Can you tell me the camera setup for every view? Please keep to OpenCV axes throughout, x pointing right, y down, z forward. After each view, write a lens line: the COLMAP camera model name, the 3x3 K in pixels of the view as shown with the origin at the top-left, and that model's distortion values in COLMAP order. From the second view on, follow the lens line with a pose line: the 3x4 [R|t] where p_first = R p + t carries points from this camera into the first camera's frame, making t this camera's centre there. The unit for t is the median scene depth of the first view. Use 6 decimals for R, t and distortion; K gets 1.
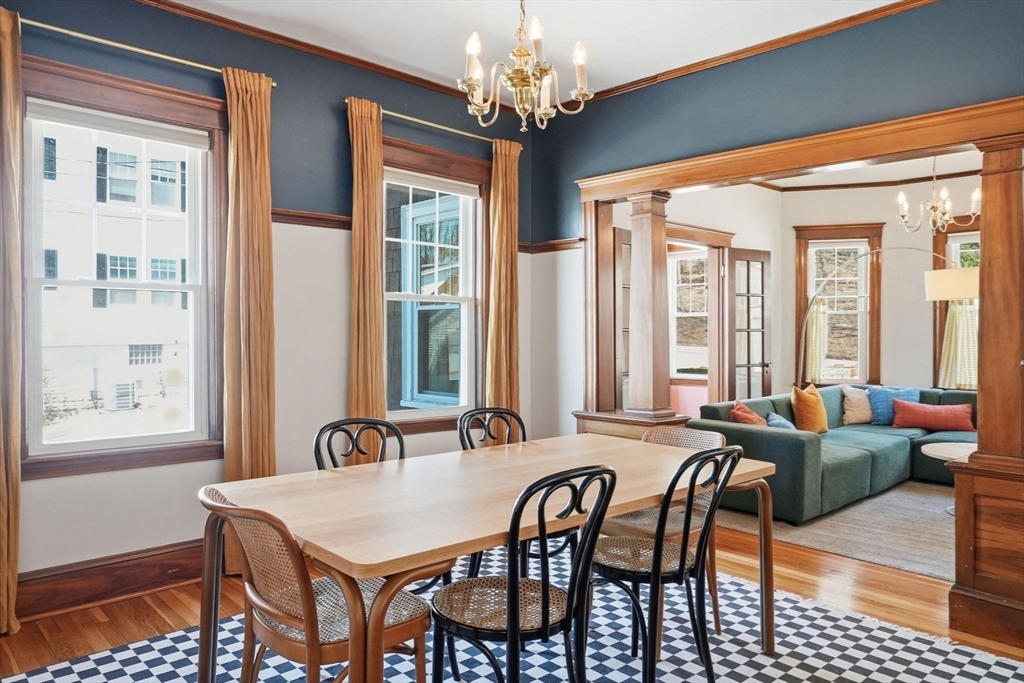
lens RADIAL K [[676.4, 0, 522.5], [0, 676.4, 337.4], [0, 0, 1]] dist [-0.002395, -0.003753]
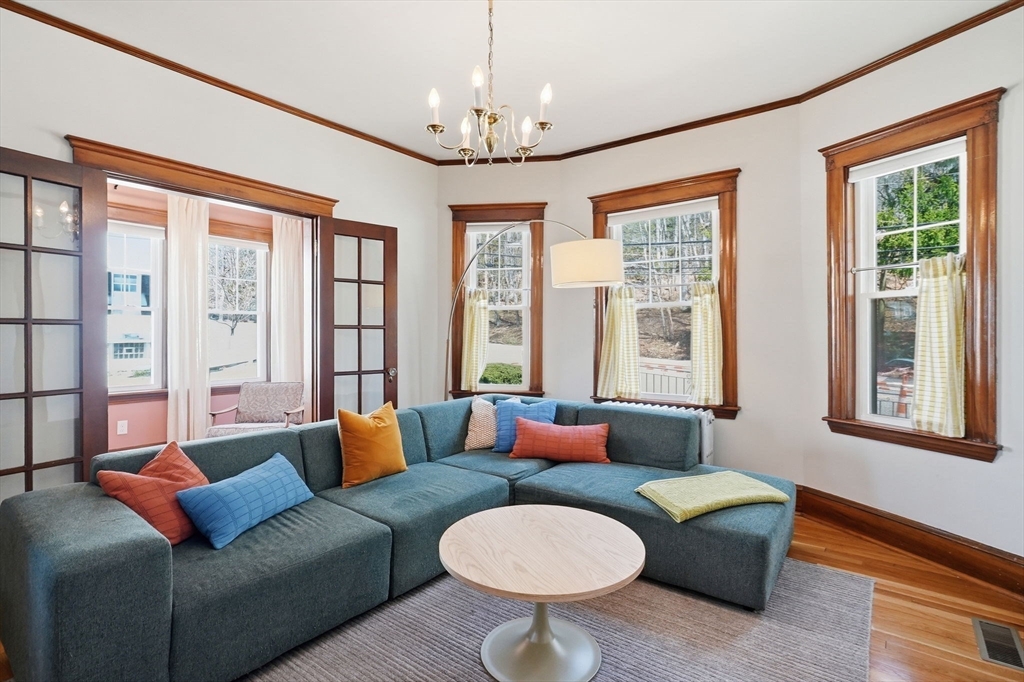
lens RADIAL K [[490.0, 0, 513.6], [0, 490.0, 335.6], [0, 0, 1]] dist [-0.011645, 0.001904]
pose [[0.986376, 0.000165, 0.164509, 0.414771], [0.000815, 0.999982, -0.005894, 0.002491], [-0.164507, 0.005948, 0.986358, 0.418127]]
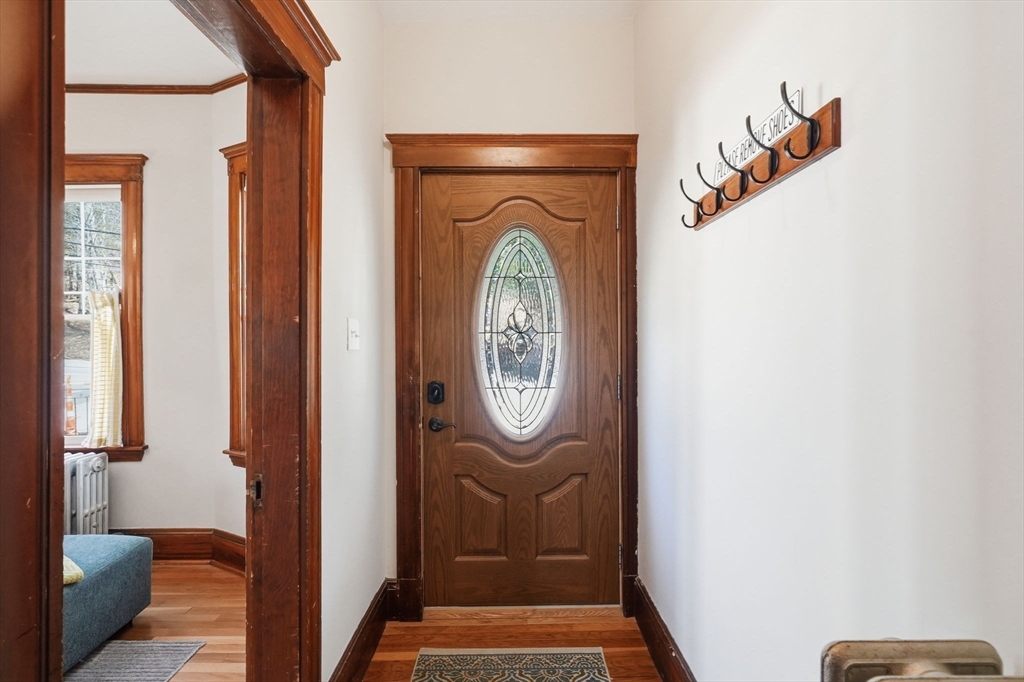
lens RADIAL K [[495.3, 0, 511.1], [0, 495.3, 342.8], [0, 0, 1]] dist [-0.012195, 0.004035]
pose [[0.681984, -0.001402, 0.731366, 0.639930], [0.009444, 0.999932, -0.006890, -0.008077], [-0.731306, 0.011606, 0.681951, 0.364649]]
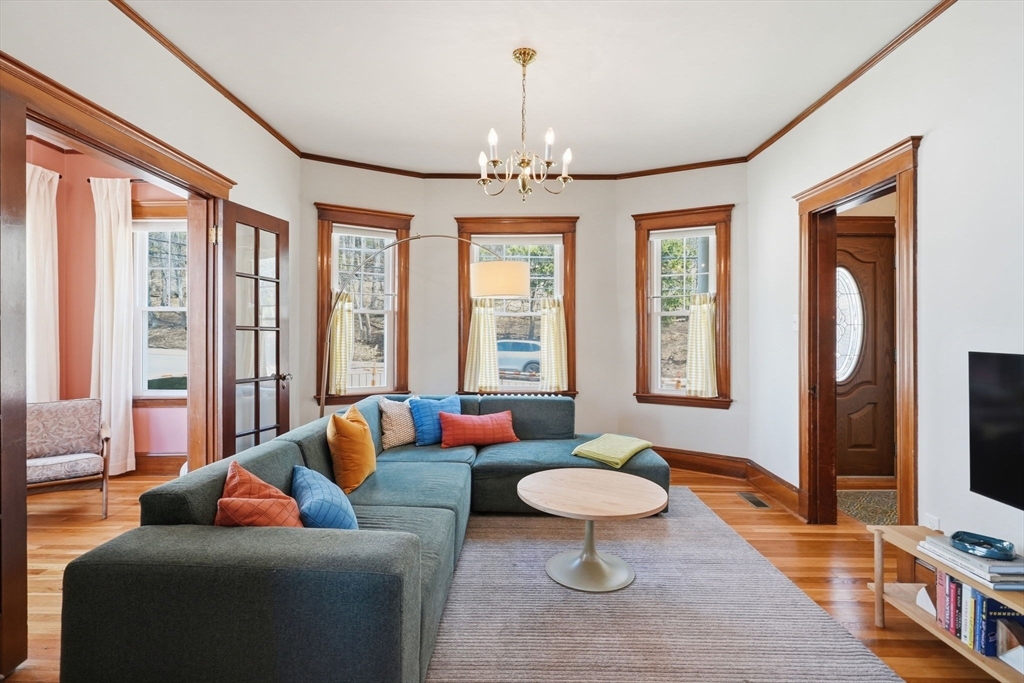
lens RADIAL K [[490.0, 0, 505.6], [0, 490.0, 336.4], [0, 0, 1]] dist [-0.011645, 0.001904]
pose [[0.697763, 0.005421, 0.716308, 0.154785], [0.002375, 0.999948, -0.009881, 0.002738], [-0.716325, 0.008596, 0.697714, 0.469630]]
